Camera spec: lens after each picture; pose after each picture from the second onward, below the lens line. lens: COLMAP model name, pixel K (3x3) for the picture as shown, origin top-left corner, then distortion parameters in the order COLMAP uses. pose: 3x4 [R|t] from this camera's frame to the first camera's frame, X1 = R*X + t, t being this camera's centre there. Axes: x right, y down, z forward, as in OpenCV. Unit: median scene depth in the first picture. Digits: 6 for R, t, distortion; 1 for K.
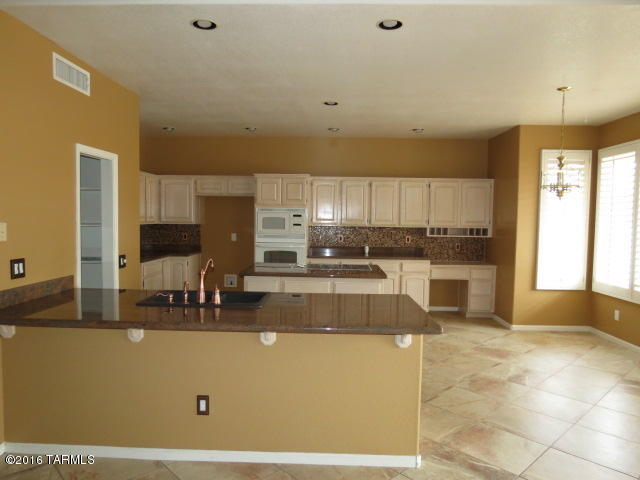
lens RADIAL K [[448.7, 0, 320.0], [0, 448.7, 240.0], [0, 0, 1]] dist [-0.028479, 0.006864]
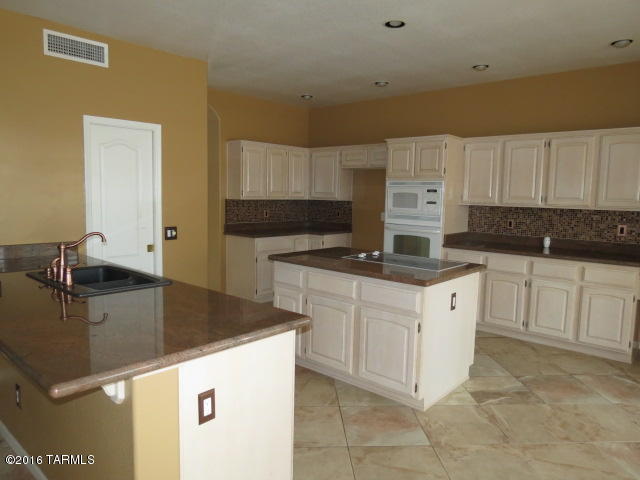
lens RADIAL K [[448.7, 0, 320.0], [0, 448.7, 240.0], [0, 0, 1]] dist [-0.028479, 0.006864]
pose [[0.764843, 0.069662, -0.640439, 0.294430], [-0.044238, 0.997469, 0.055666, -0.004624], [0.642696, -0.014243, 0.765989, 0.292857]]
